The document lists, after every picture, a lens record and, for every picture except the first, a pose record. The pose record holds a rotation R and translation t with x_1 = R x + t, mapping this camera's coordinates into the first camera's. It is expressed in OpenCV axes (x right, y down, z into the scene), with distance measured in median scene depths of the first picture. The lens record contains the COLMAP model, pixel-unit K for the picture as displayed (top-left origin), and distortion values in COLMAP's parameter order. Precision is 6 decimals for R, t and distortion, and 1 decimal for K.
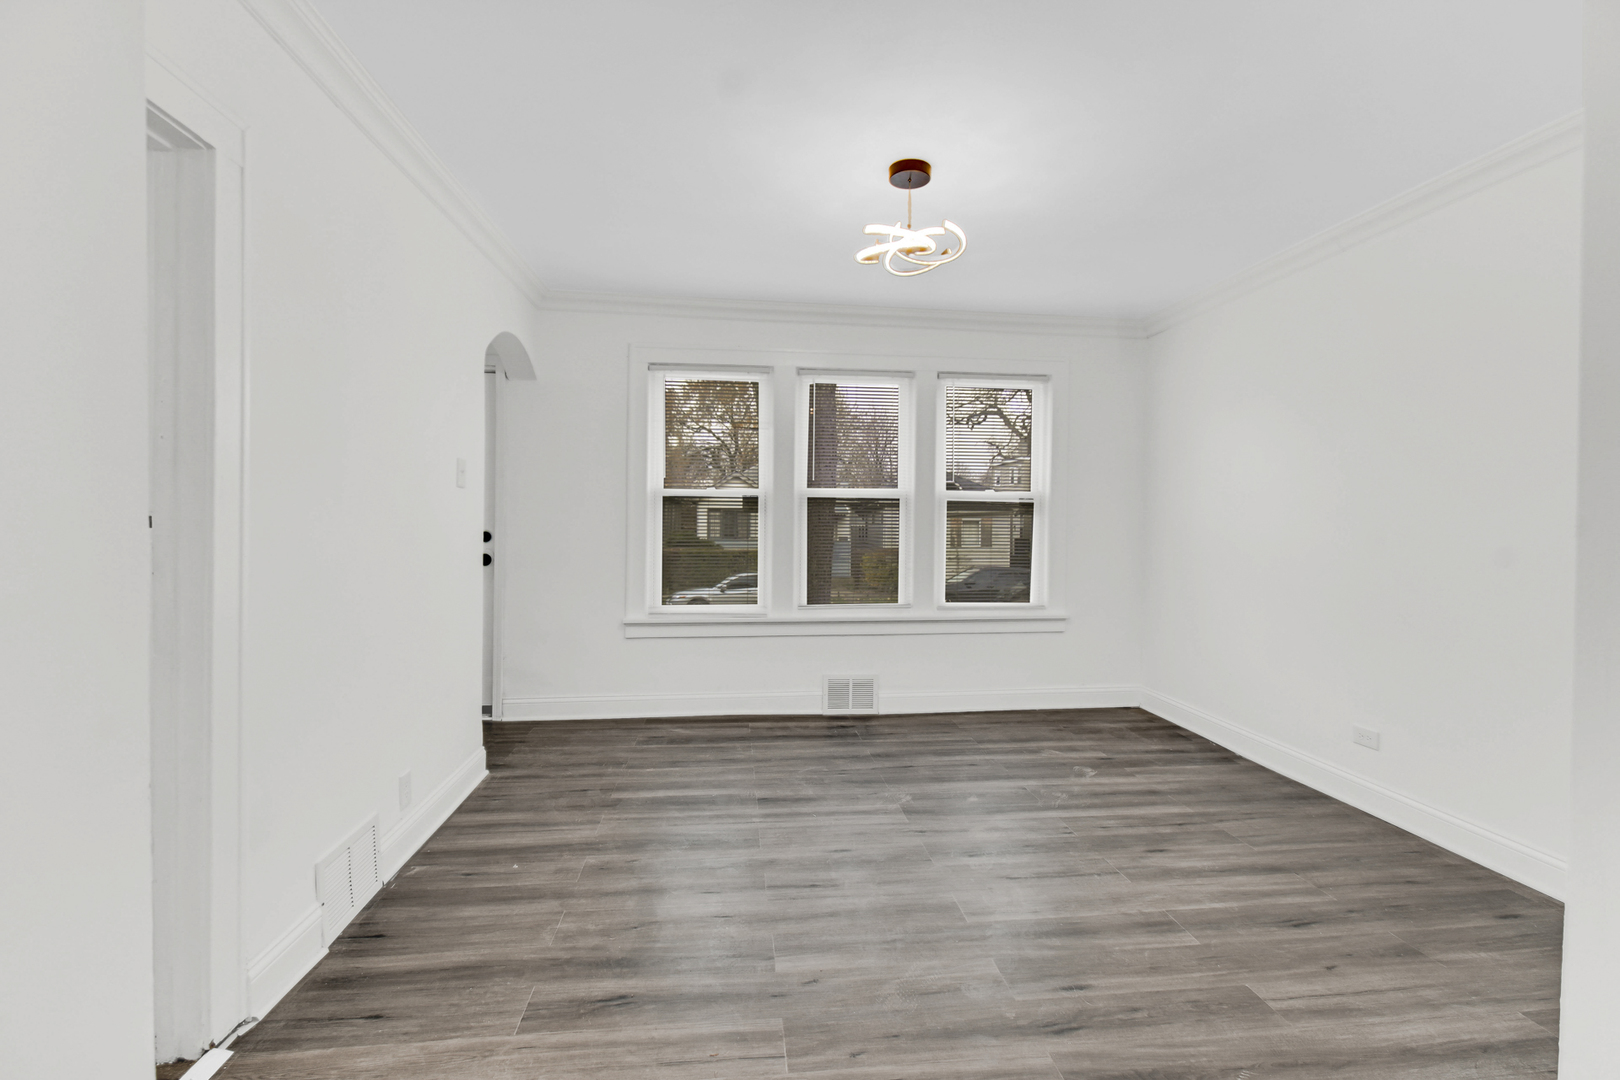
lens RADIAL K [[704.8, 0, 809.4], [0, 704.8, 532.9], [0, 0, 1]] dist [0.000428, -0.003316]
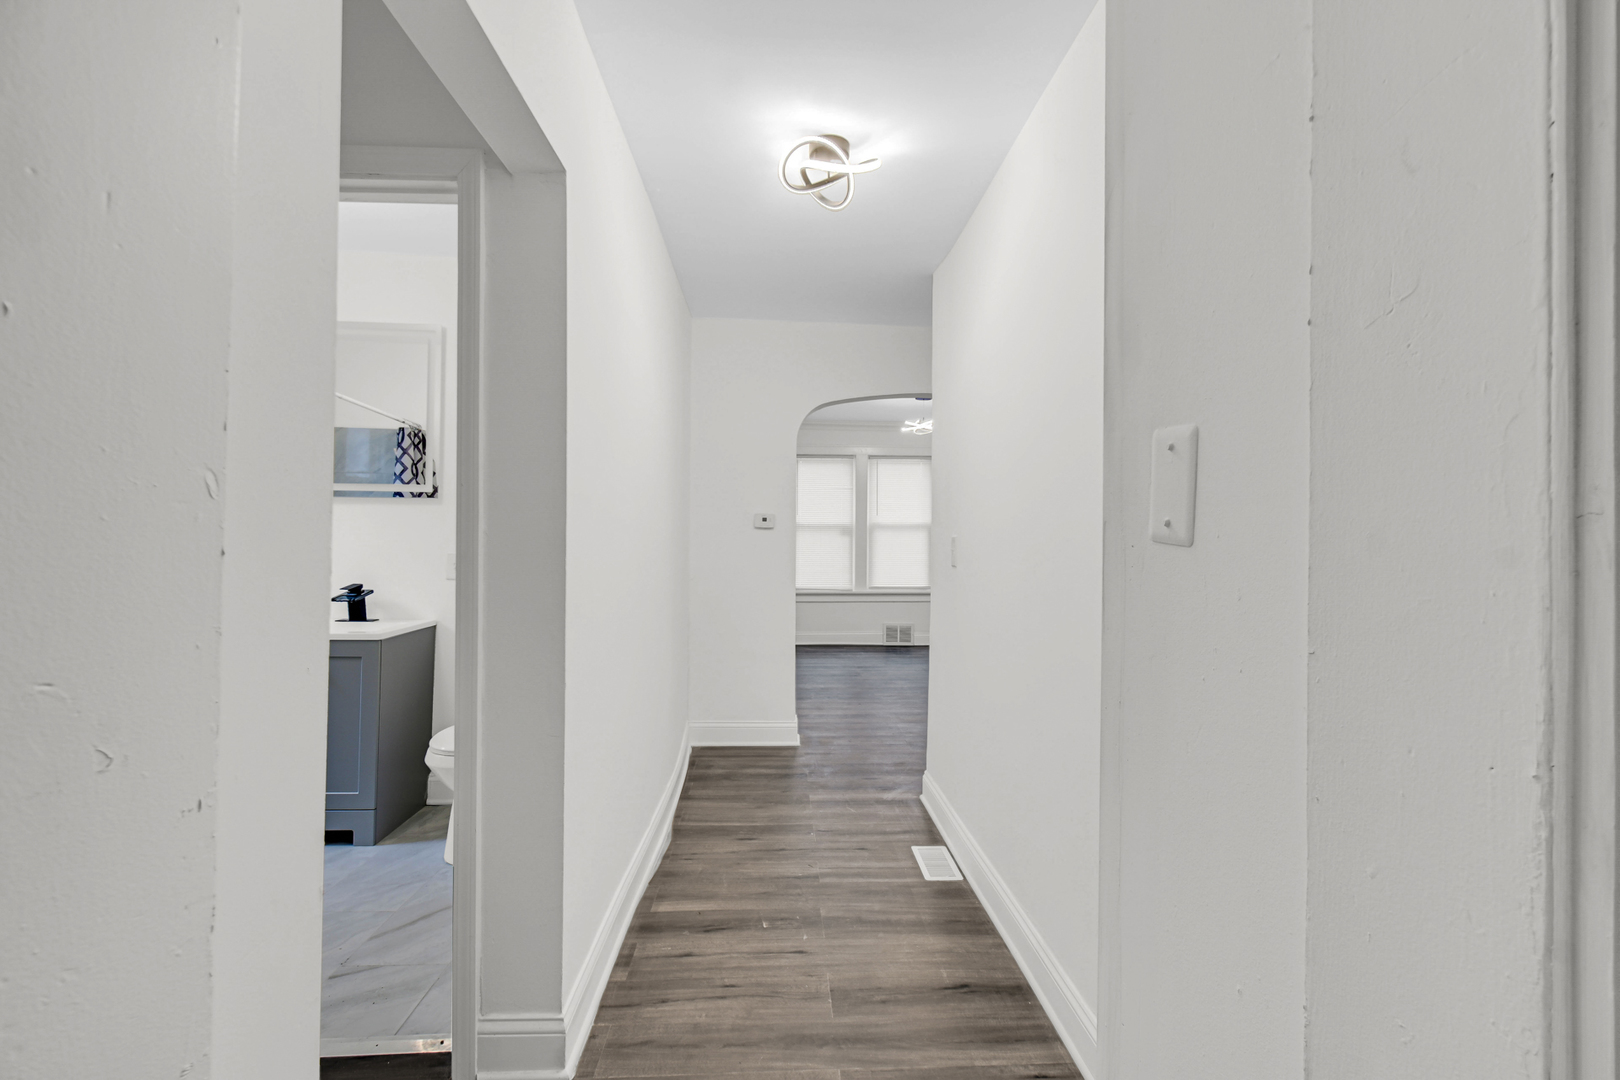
lens RADIAL K [[704.8, 0, 809.4], [0, 704.8, 532.9], [0, 0, 1]] dist [0.000428, -0.003316]
pose [[0.997842, 0.001883, -0.065628, -0.064840], [-0.003003, 0.999852, -0.016968, 0.000041], [0.065586, 0.017129, 0.997700, -1.045743]]
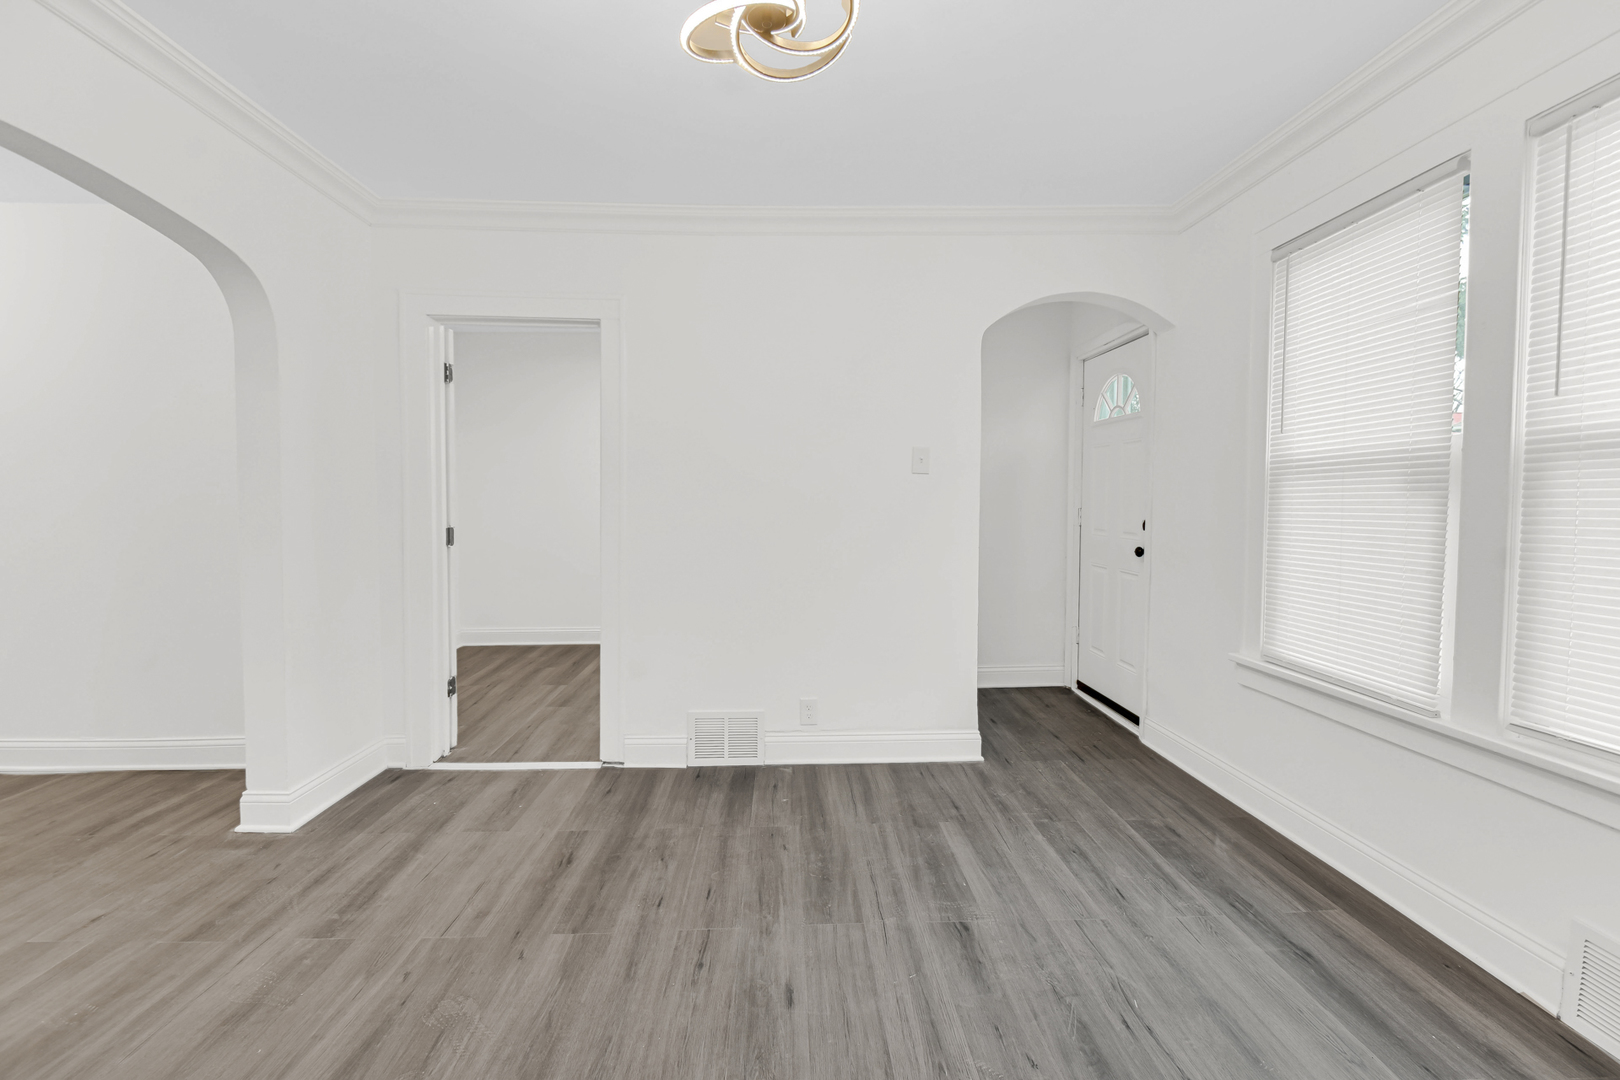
lens RADIAL K [[704.8, 0, 809.4], [0, 704.8, 532.9], [0, 0, 1]] dist [0.000428, -0.003316]
pose [[-0.071769, 0.035361, -0.996794, 0.515990], [-0.018483, 0.999153, 0.036776, -0.010791], [0.997250, 0.021063, -0.071054, 0.784129]]
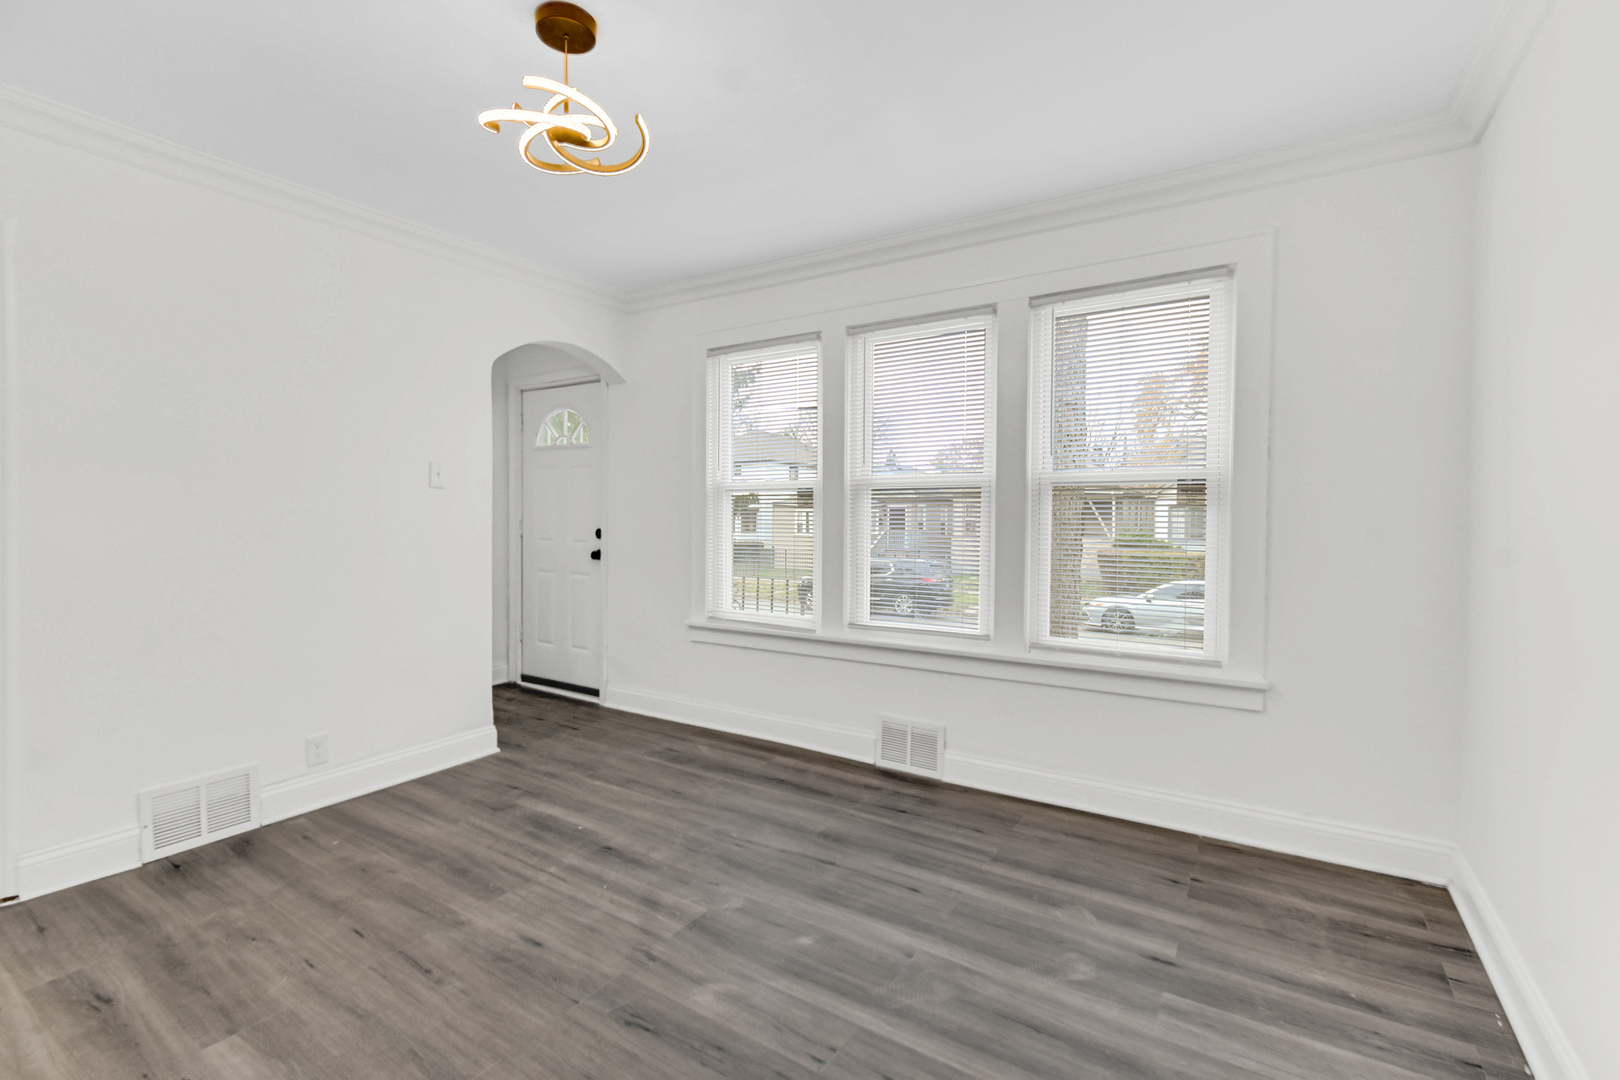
lens RADIAL K [[705.6, 0, 810.0], [0, 705.6, 540.0], [0, 0, 1]] dist [0.012984, -0.008182]
pose [[0.779587, 0.016822, -0.626068, 0.567753], [-0.008342, 0.999829, 0.016477, -0.005970], [0.626238, -0.007623, 0.779594, 0.433409]]
